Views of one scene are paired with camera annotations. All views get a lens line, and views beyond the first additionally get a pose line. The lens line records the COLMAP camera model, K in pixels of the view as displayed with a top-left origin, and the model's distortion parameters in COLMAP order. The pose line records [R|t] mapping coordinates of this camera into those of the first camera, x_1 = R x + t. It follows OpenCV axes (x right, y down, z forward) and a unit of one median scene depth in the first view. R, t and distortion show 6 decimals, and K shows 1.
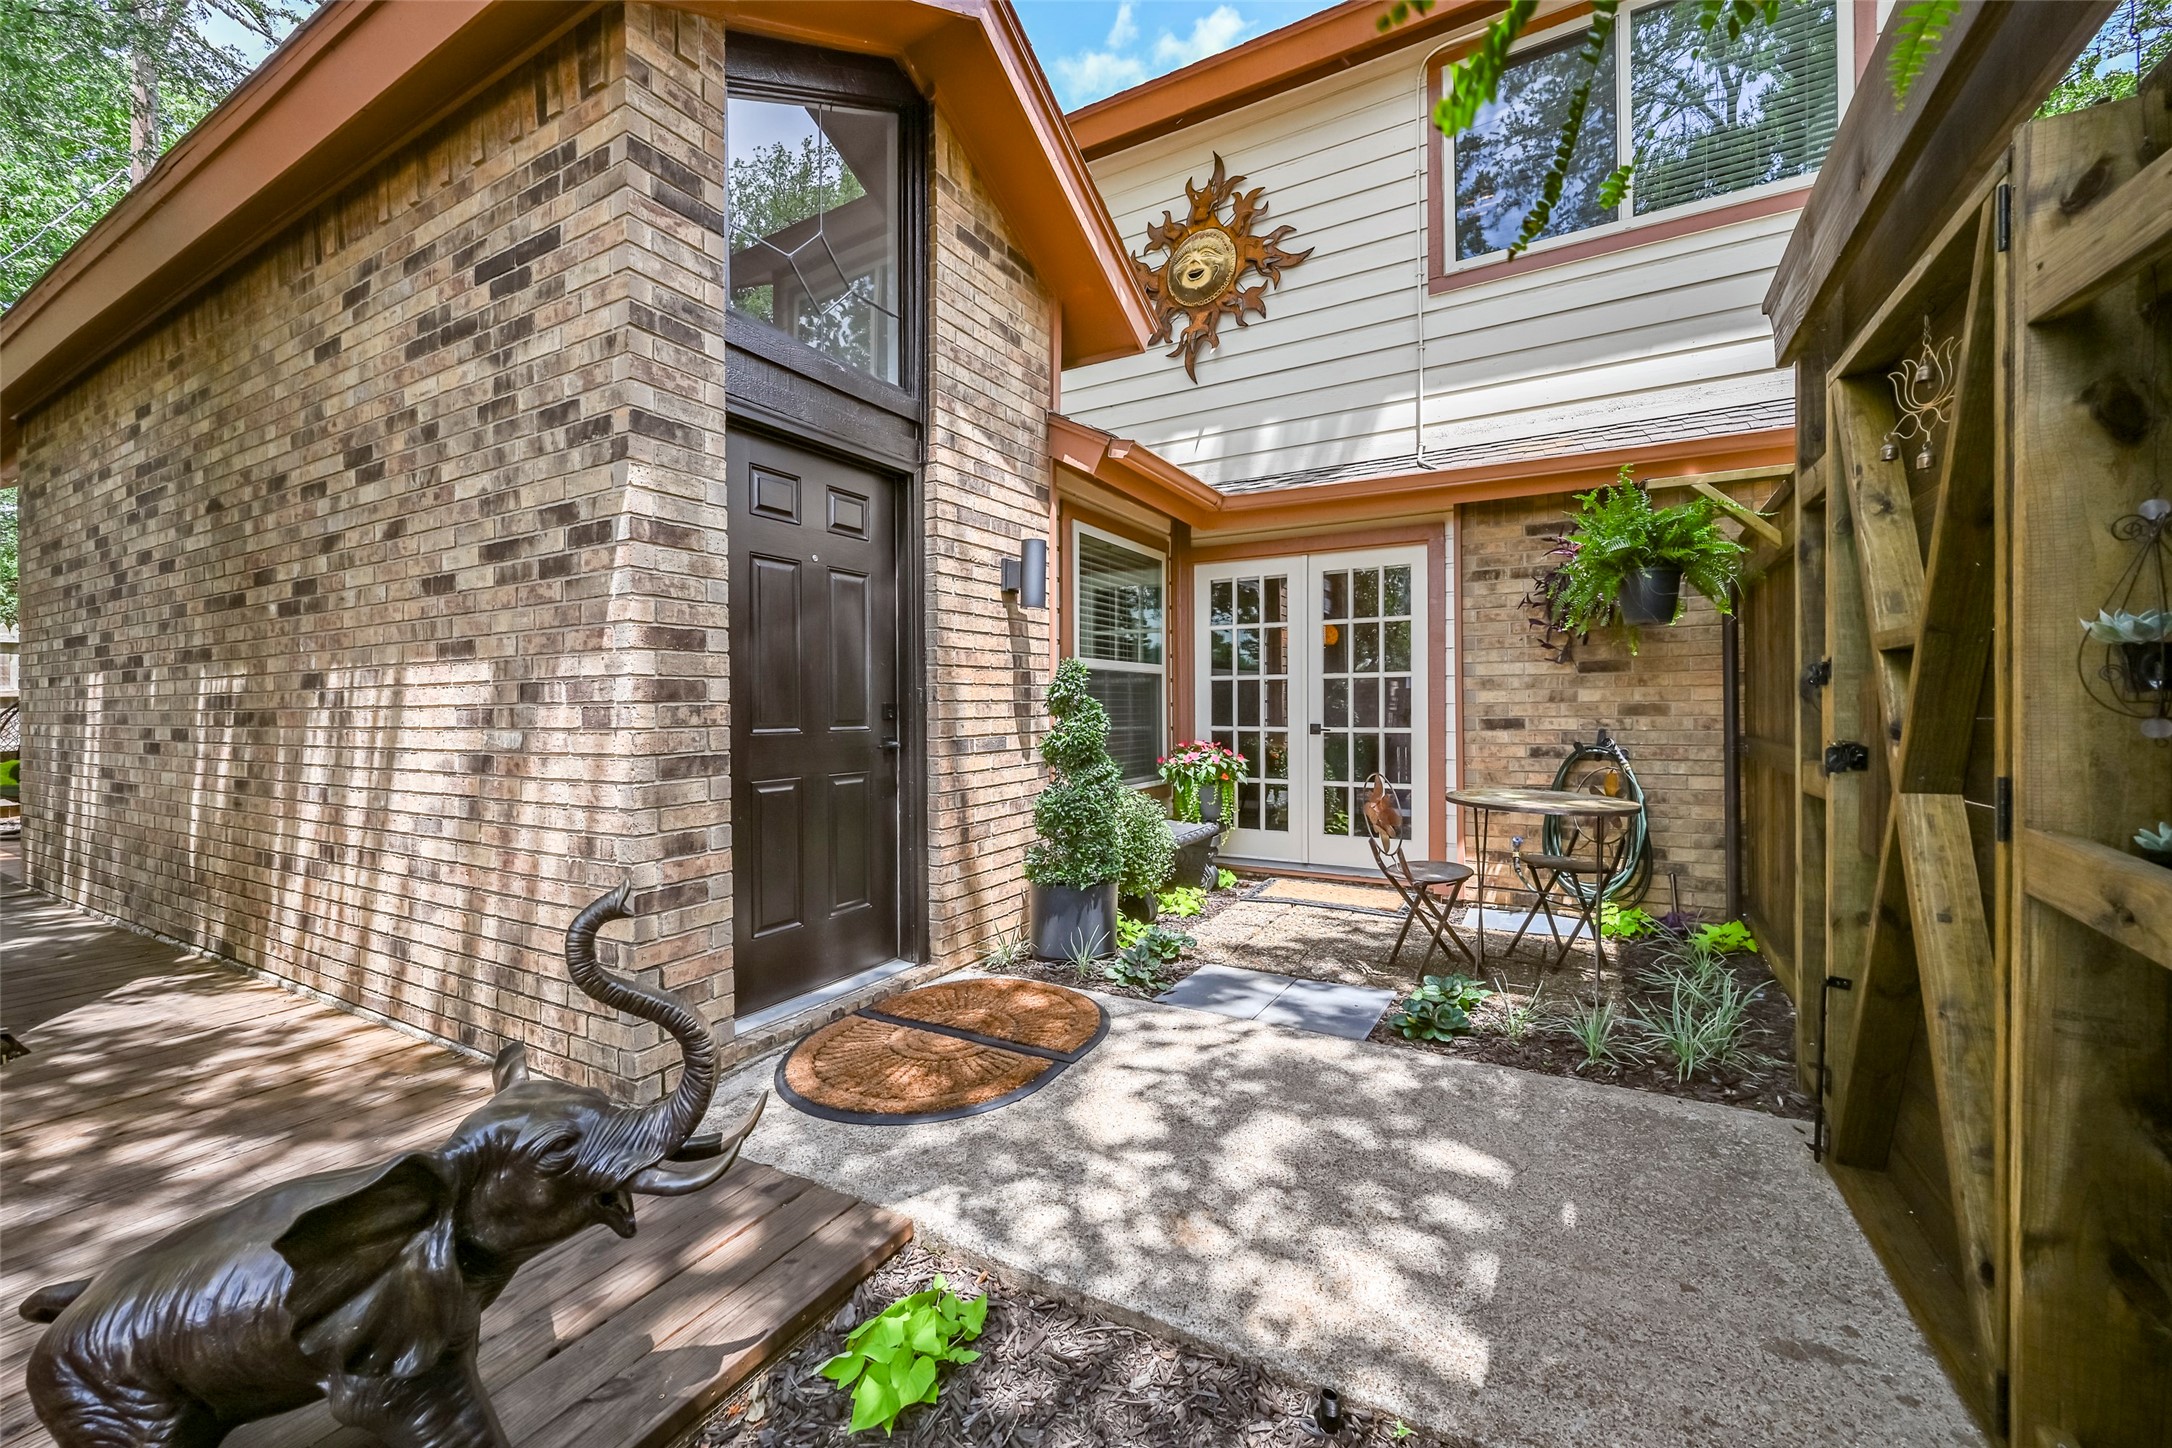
lens RADIAL K [[857.8, 0, 1109.5], [0, 857.8, 709.9], [0, 0, 1]] dist [0.000499, 0.000139]
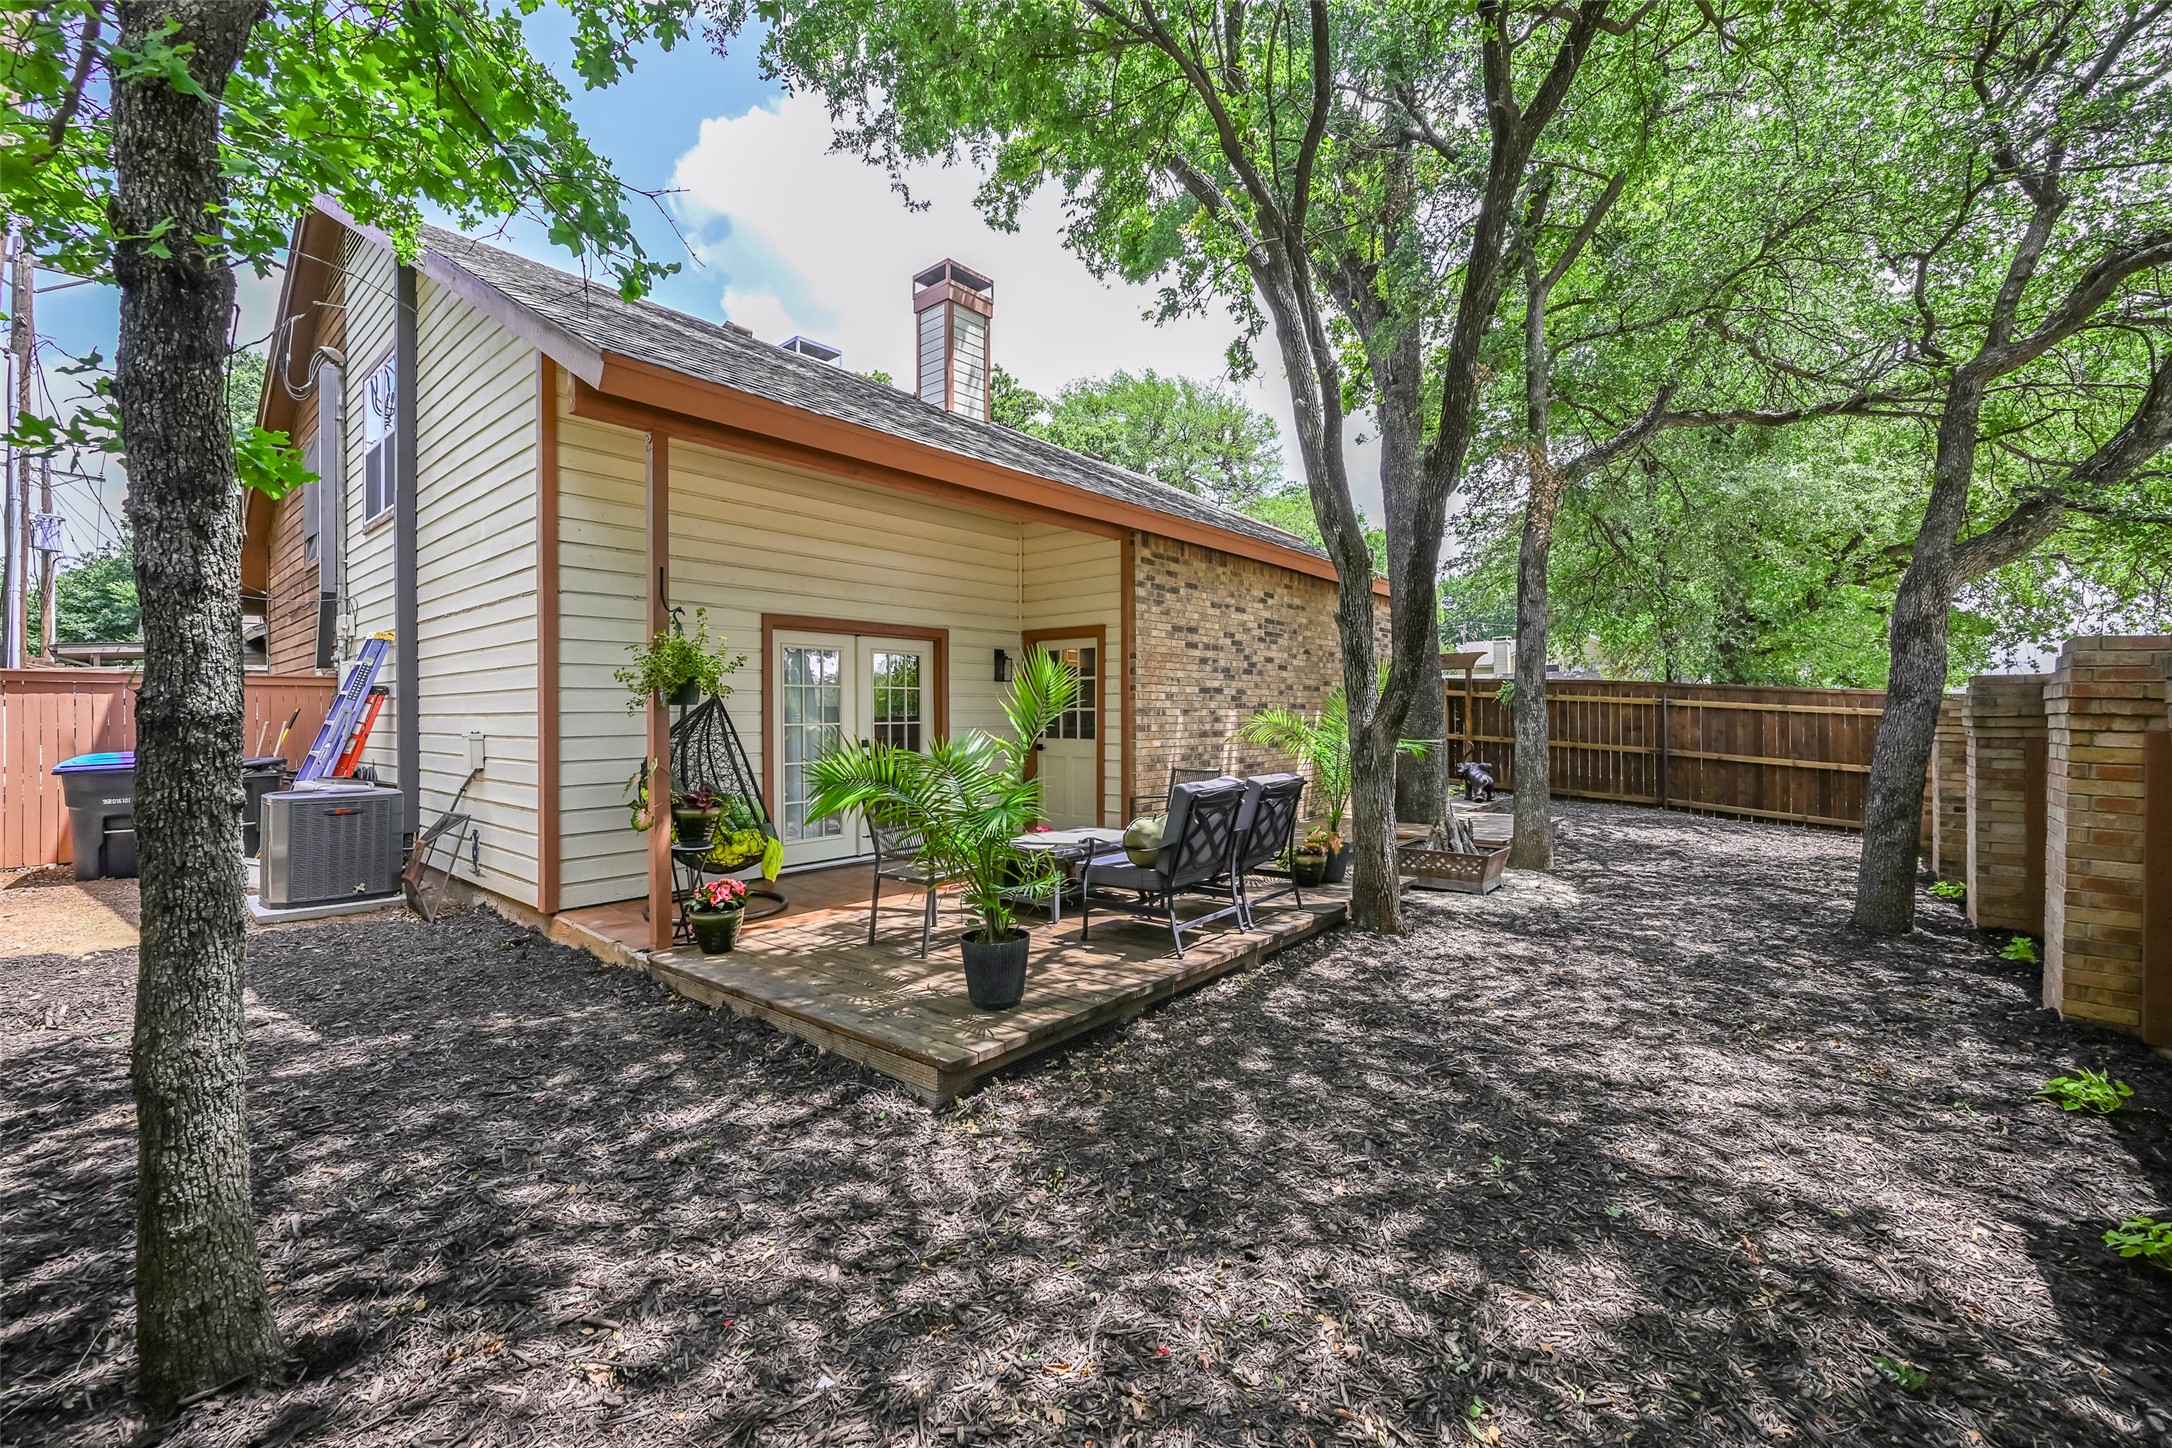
lens RADIAL K [[857.8, 0, 1070.9], [0, 857.8, 709.8], [0, 0, 1]] dist [0.000499, 0.000139]
pose [[0.196236, 0.014138, 0.980455, -3.480555], [0.006796, 0.999852, -0.015778, -0.015874], [-0.980533, 0.009759, 0.196110, 1.087428]]
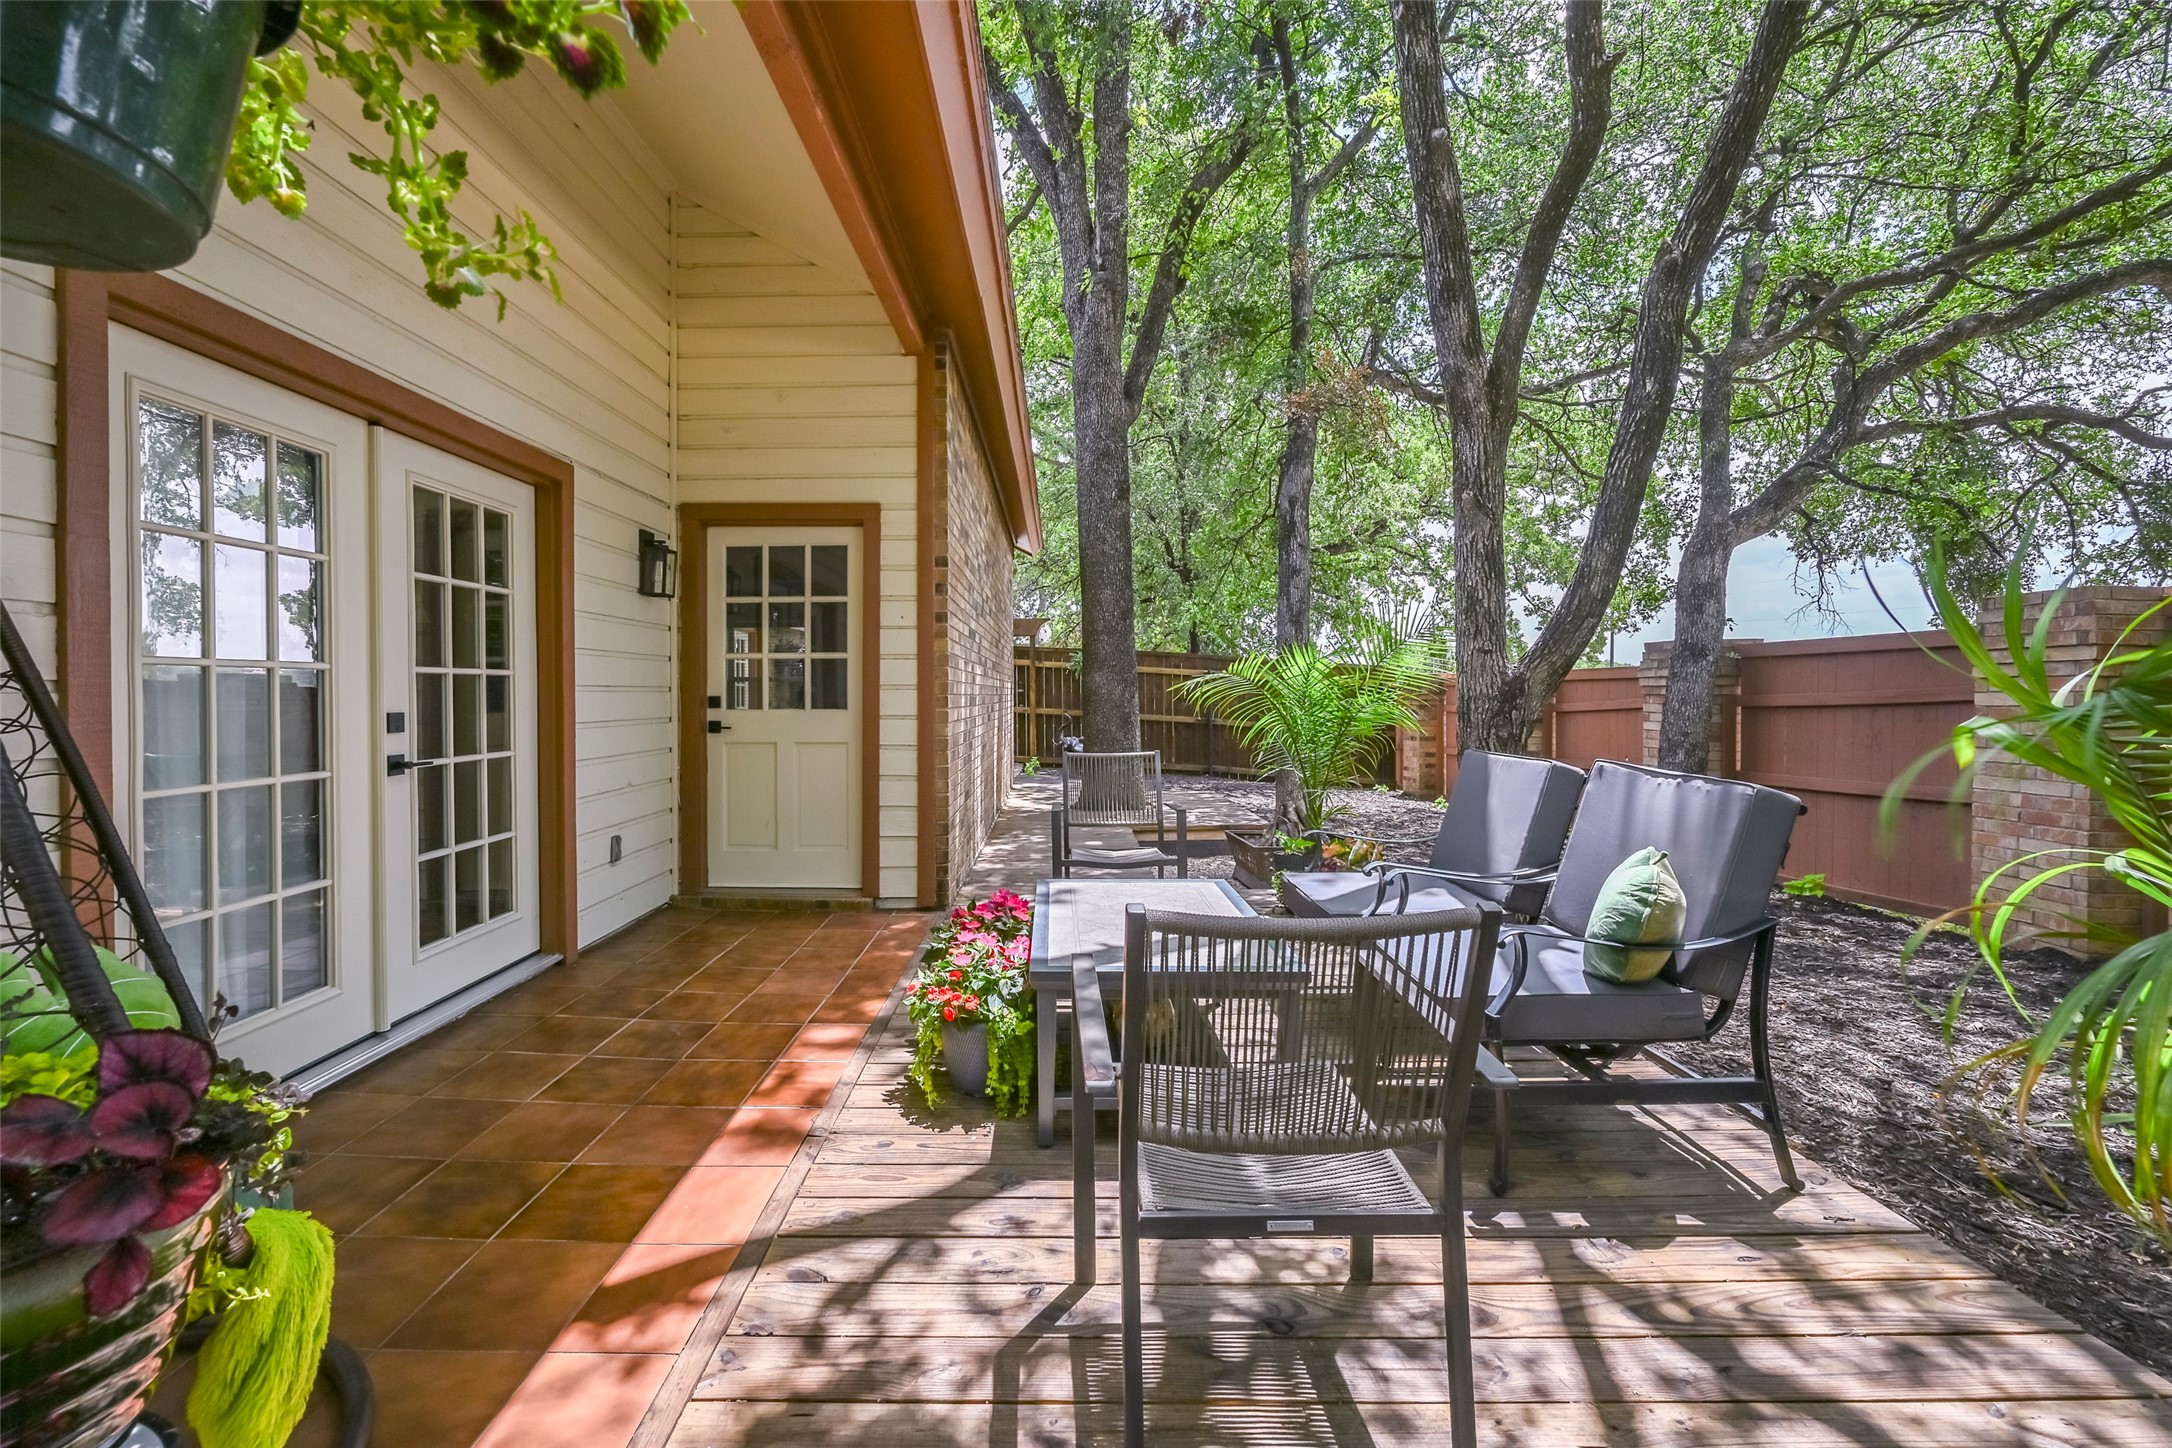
lens RADIAL K [[857.8, 0, 1030.0], [0, 857.8, 709.3], [0, 0, 1]] dist [0.000499, 0.000139]
pose [[-0.463658, -0.005247, 0.885999, -2.643905], [0.011962, 0.999854, 0.012181, 0.010164], [-0.885934, 0.016246, -0.463527, 1.713175]]
